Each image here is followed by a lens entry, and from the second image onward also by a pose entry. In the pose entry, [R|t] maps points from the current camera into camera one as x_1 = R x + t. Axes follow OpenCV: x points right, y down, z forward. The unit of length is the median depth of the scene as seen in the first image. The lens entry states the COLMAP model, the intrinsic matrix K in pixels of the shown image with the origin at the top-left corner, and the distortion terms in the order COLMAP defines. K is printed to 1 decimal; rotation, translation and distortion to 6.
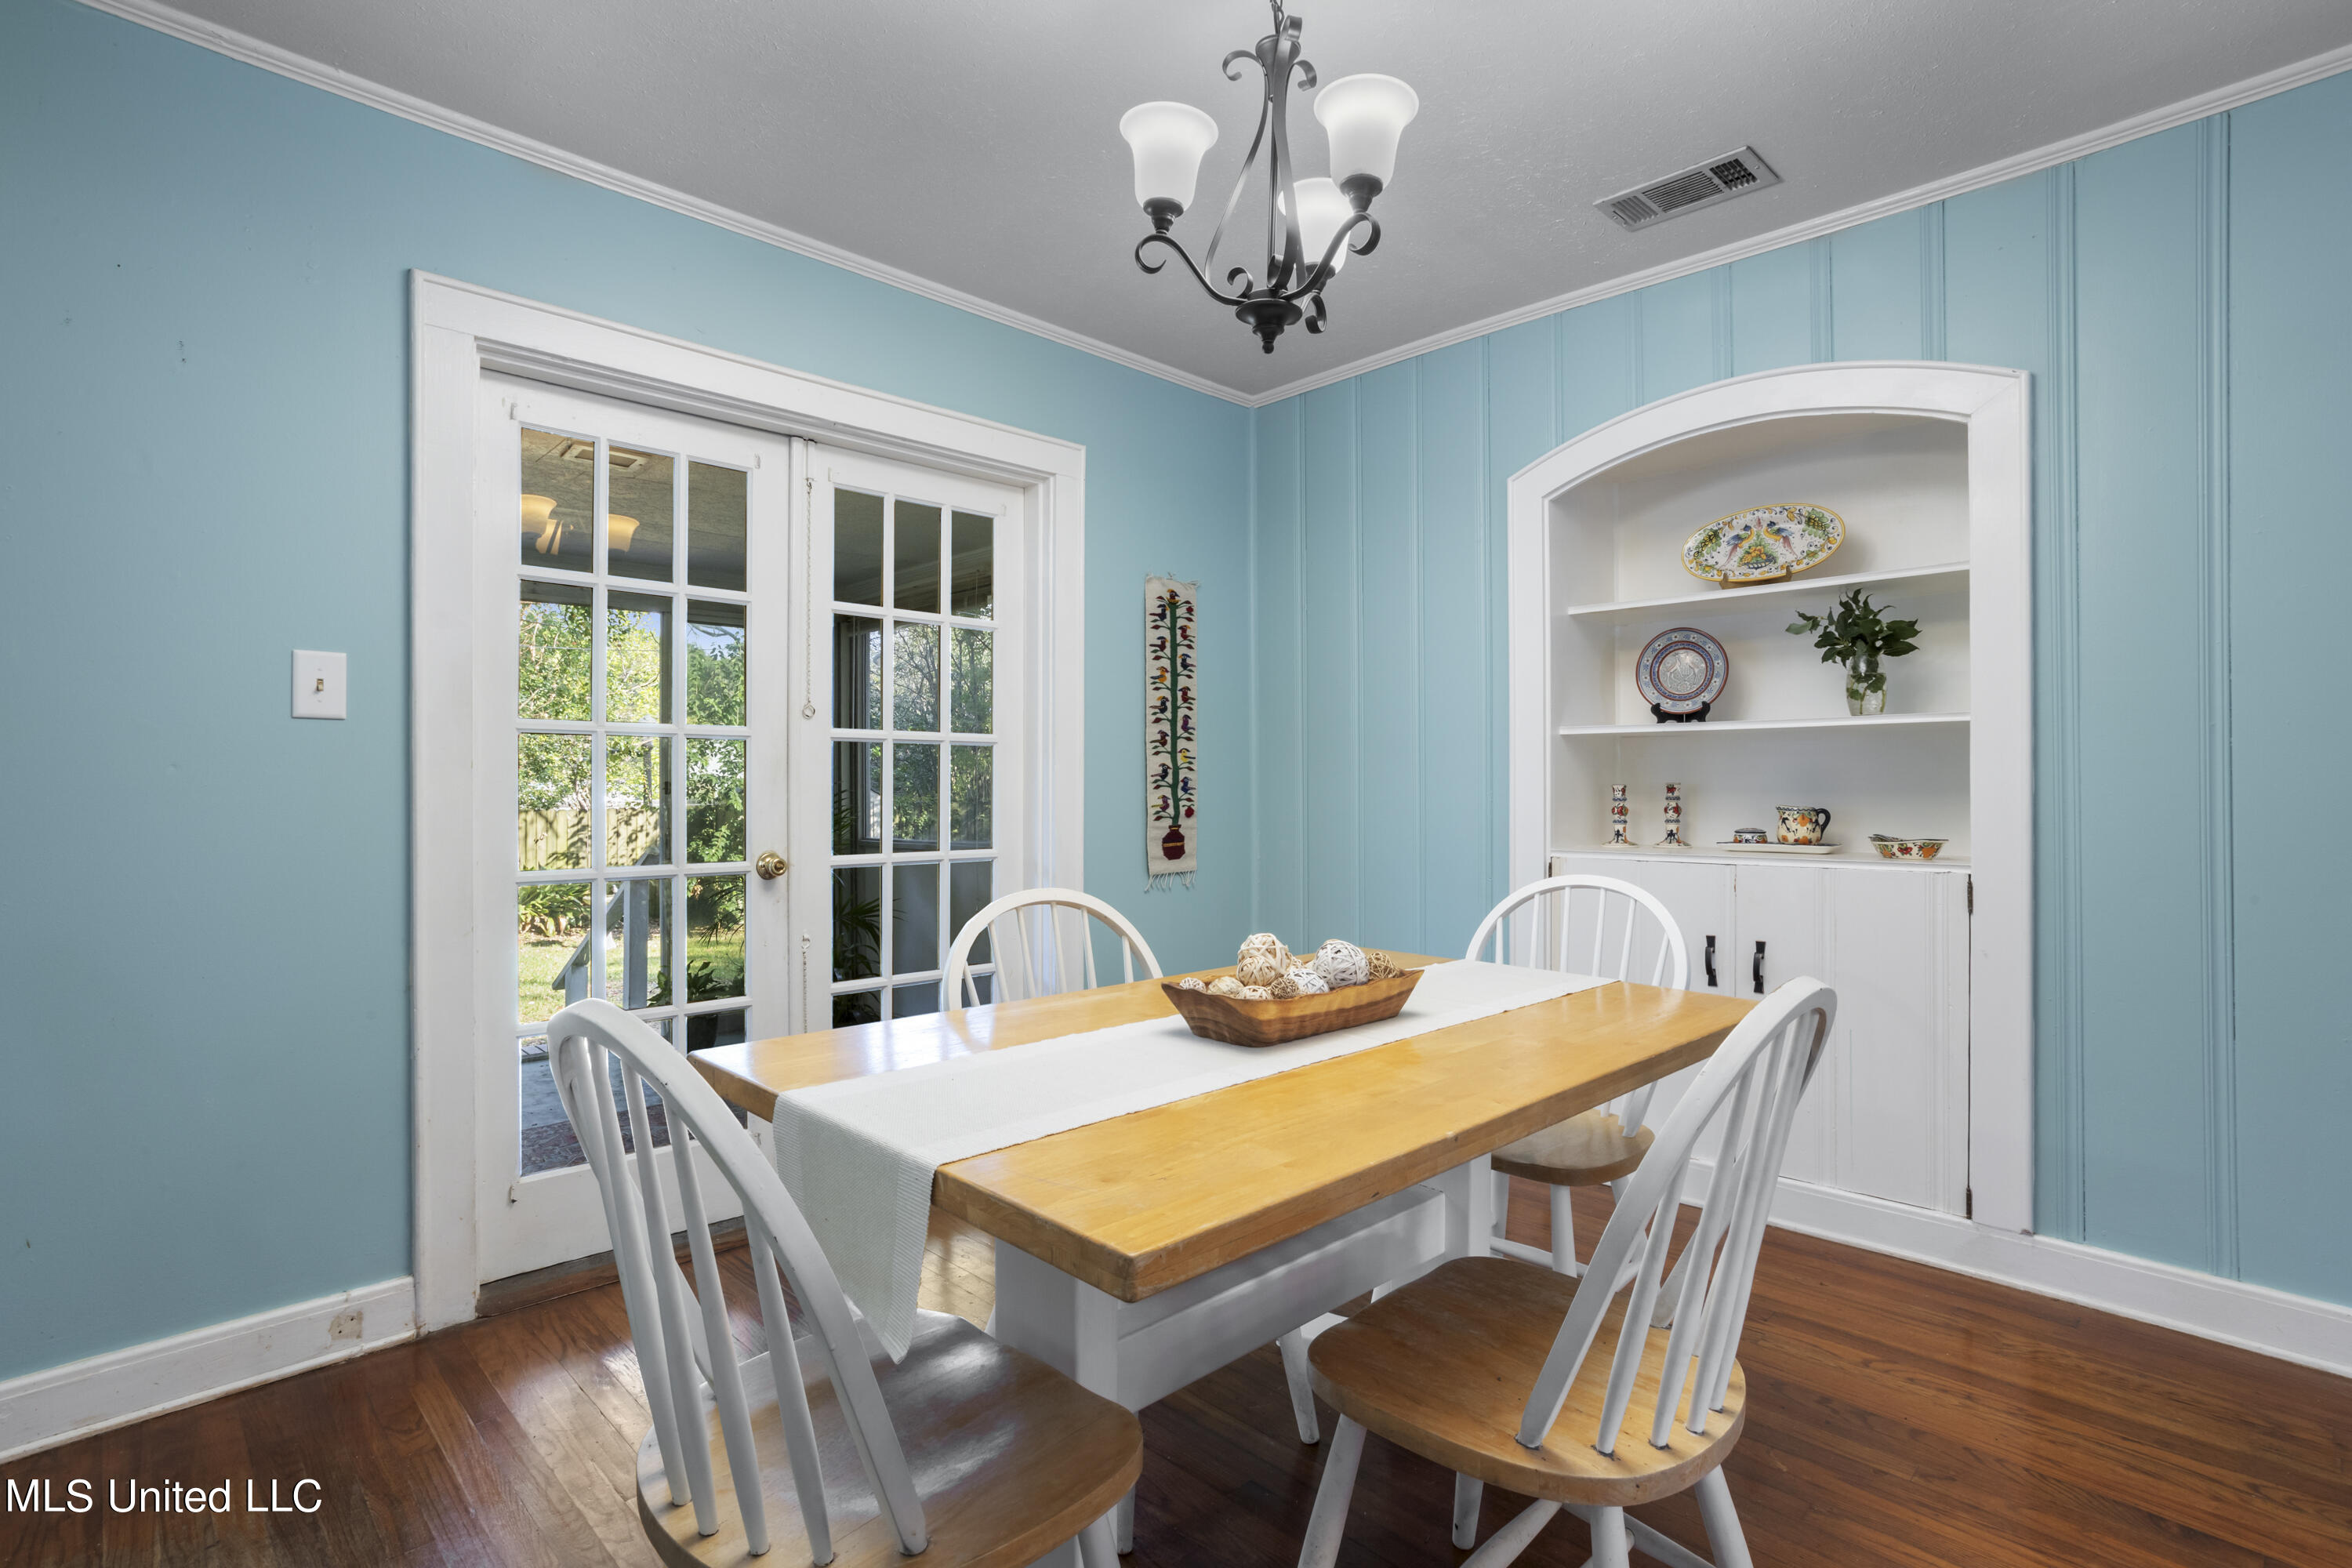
lens RADIAL K [[1120.5, 0, 1164.4], [0, 1120.5, 783.0], [0, 0, 1]] dist [-0.037589, -0.000060]
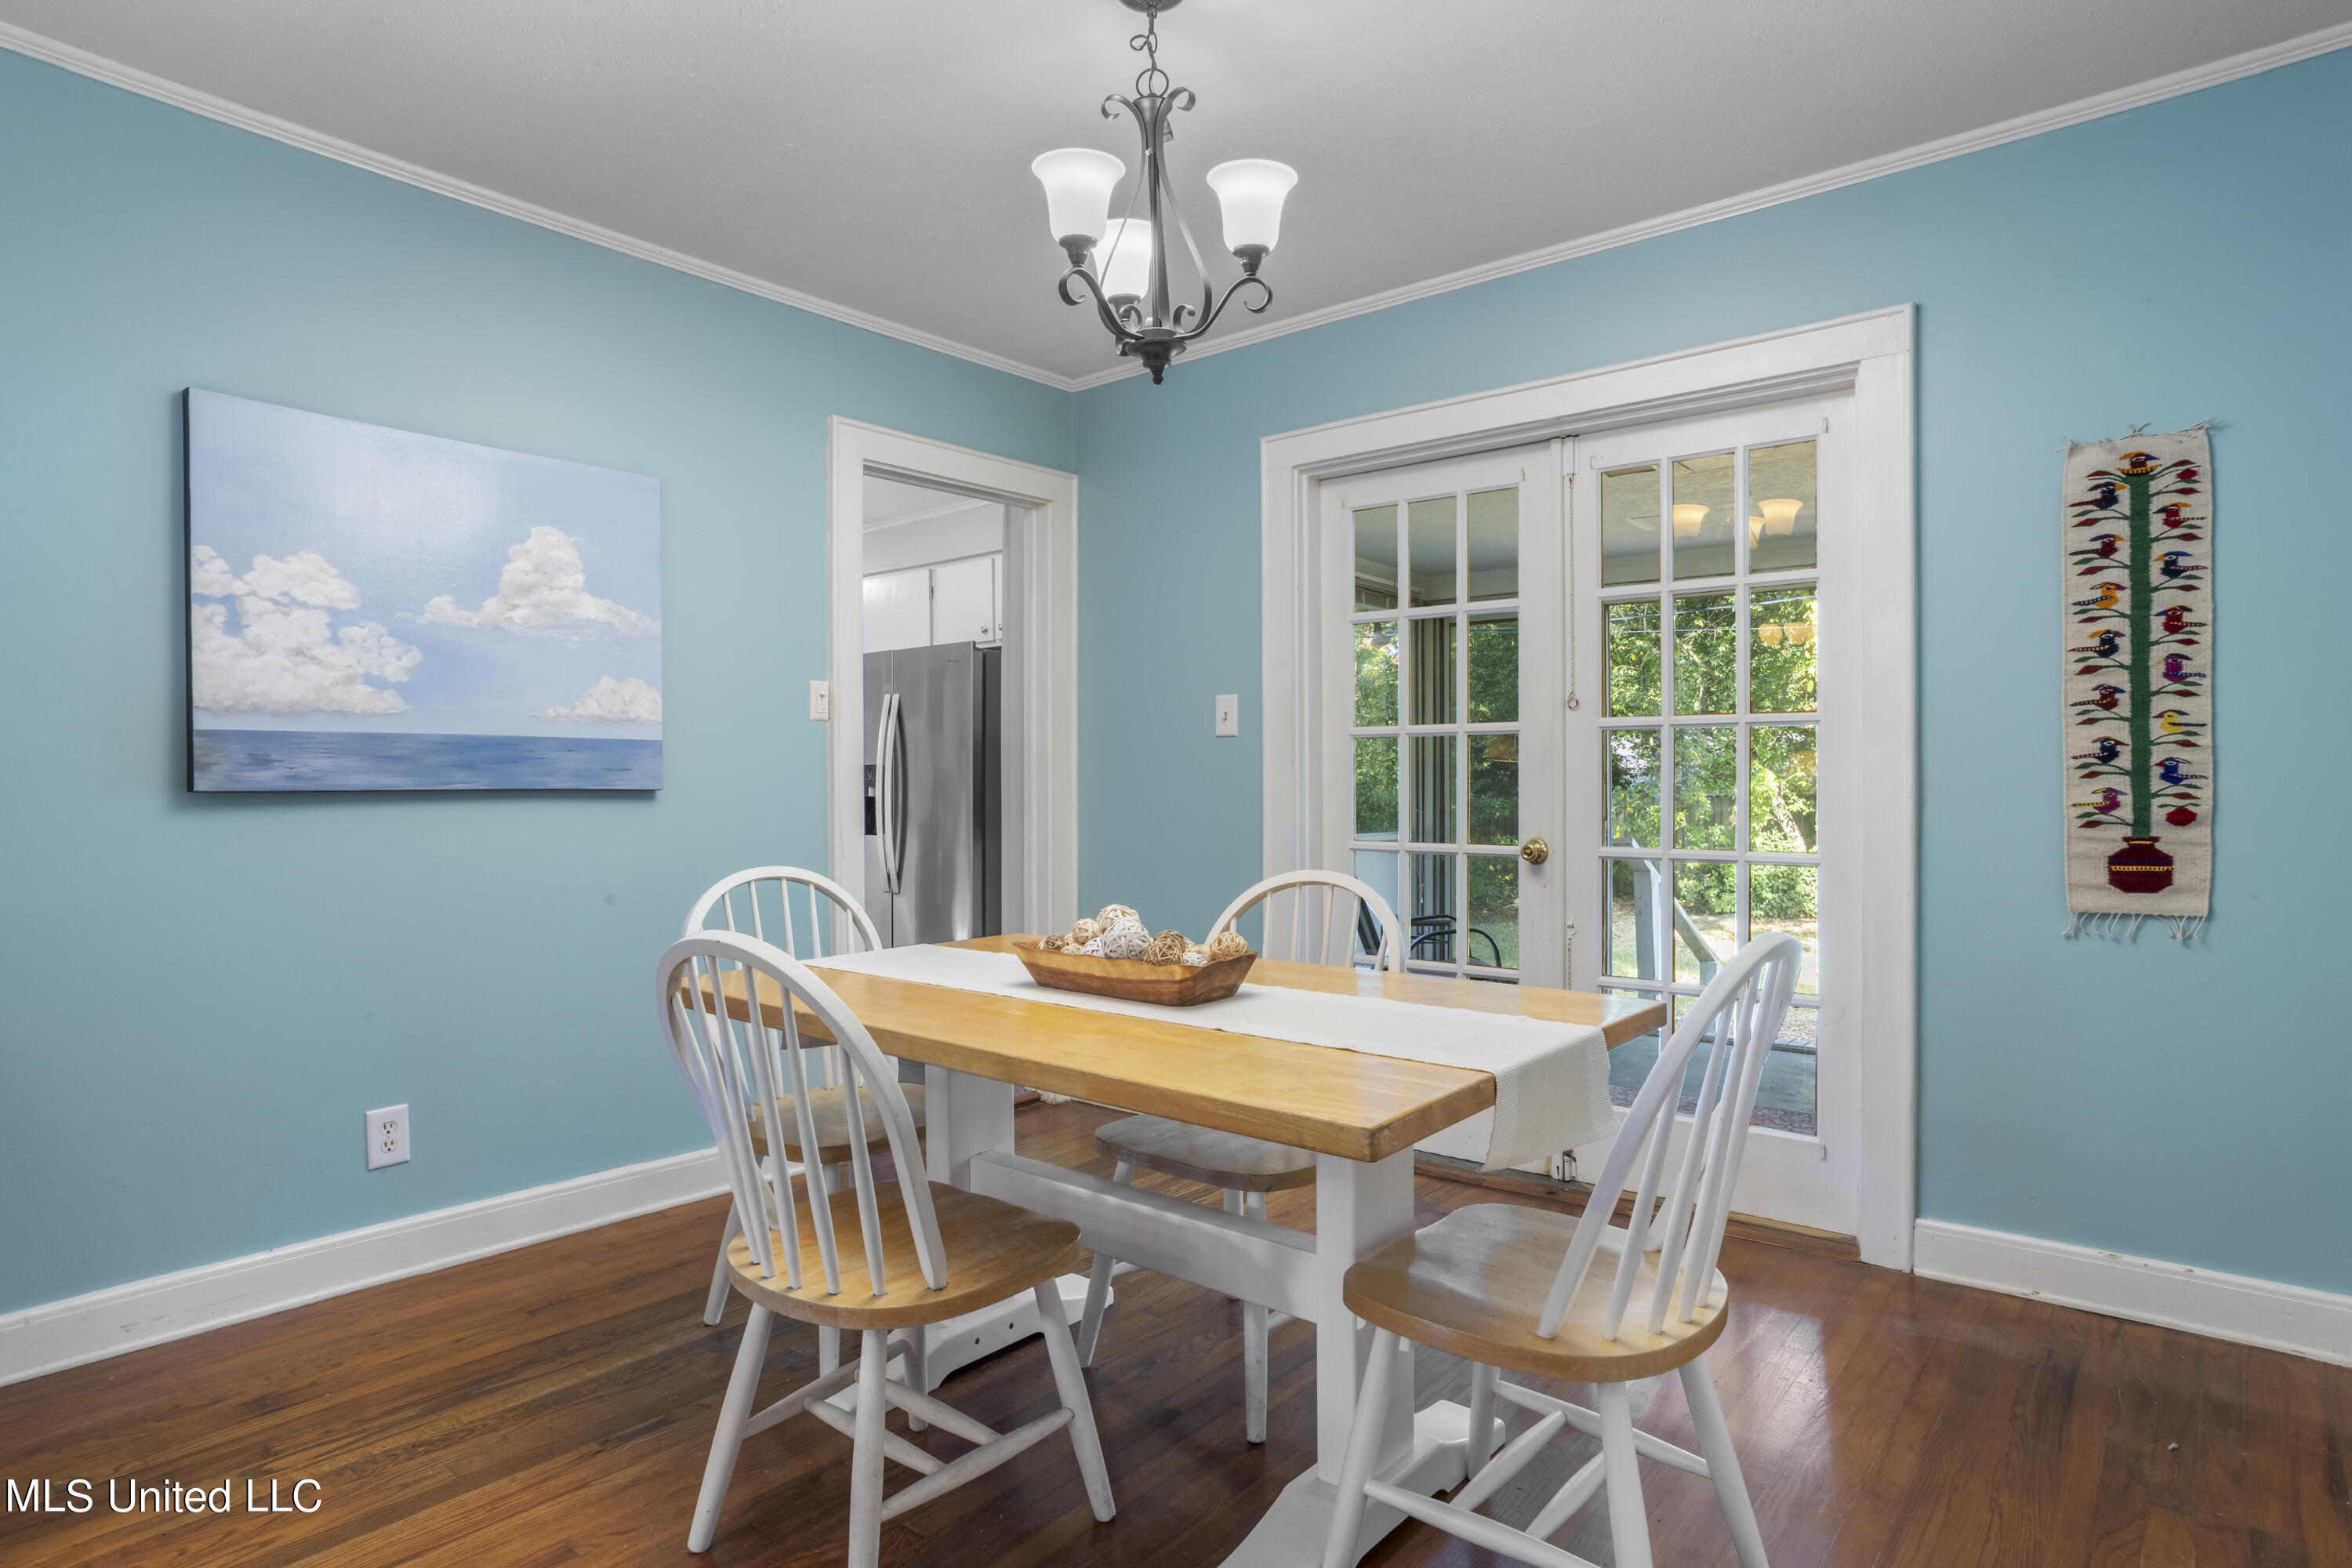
lens RADIAL K [[1311.6, 0, 1171.2], [0, 1311.6, 793.8], [0, 0, 1]] dist [-0.004609, 0.000149]
pose [[0.113567, 0.009925, -0.993481, 0.772555], [0.006750, 0.999919, 0.010761, 0.003313], [0.993507, -0.007928, 0.113490, 0.460128]]
